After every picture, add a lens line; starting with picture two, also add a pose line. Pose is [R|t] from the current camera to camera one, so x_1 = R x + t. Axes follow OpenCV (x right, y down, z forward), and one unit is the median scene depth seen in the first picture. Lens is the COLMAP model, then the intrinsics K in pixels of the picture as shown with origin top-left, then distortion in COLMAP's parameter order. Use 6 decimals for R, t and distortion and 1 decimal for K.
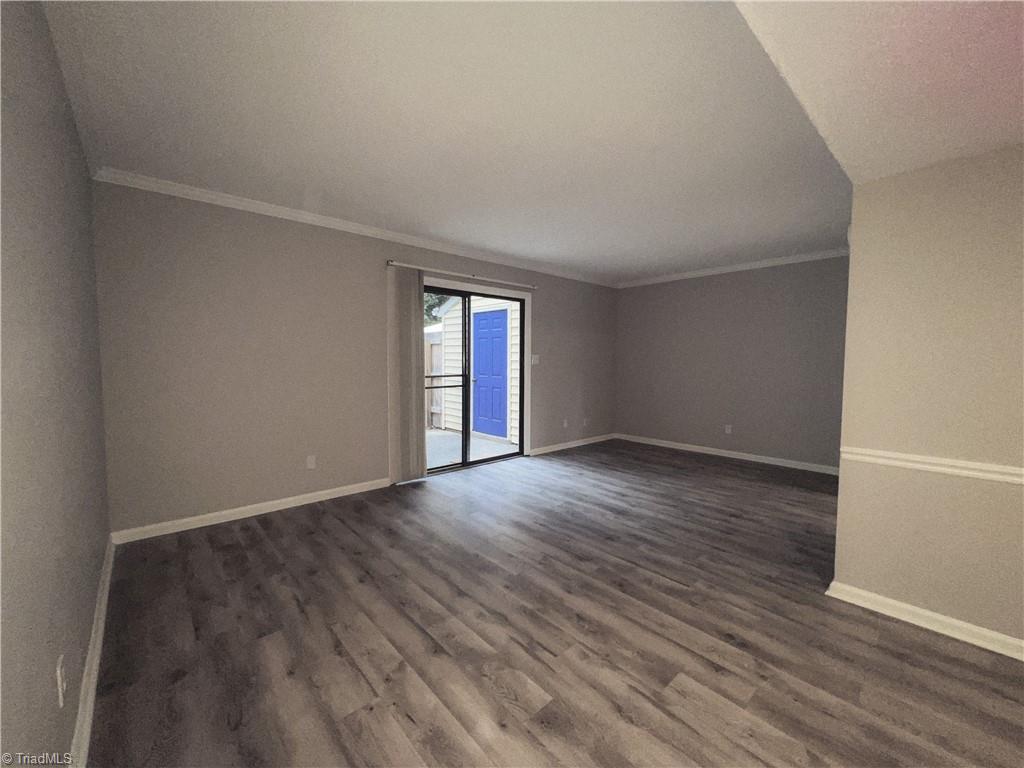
lens RADIAL K [[408.4, 0, 512.0], [0, 408.4, 383.6], [0, 0, 1]] dist [-0.000856, 0.000016]
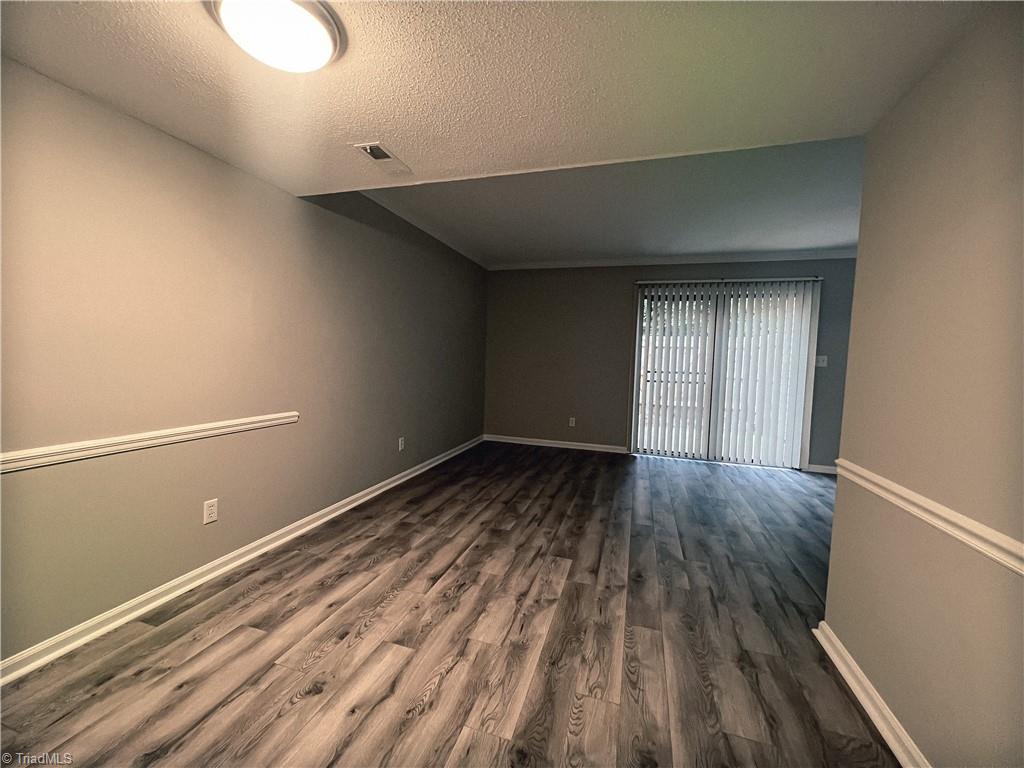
lens RADIAL K [[408.4, 0, 513.6], [0, 408.4, 383.5], [0, 0, 1]] dist [-0.000856, 0.000016]
pose [[0.512648, 0.065485, -0.856098, 1.347798], [-0.077089, 0.996571, 0.030068, 0.036399], [0.855131, 0.050582, 0.515938, 0.017455]]
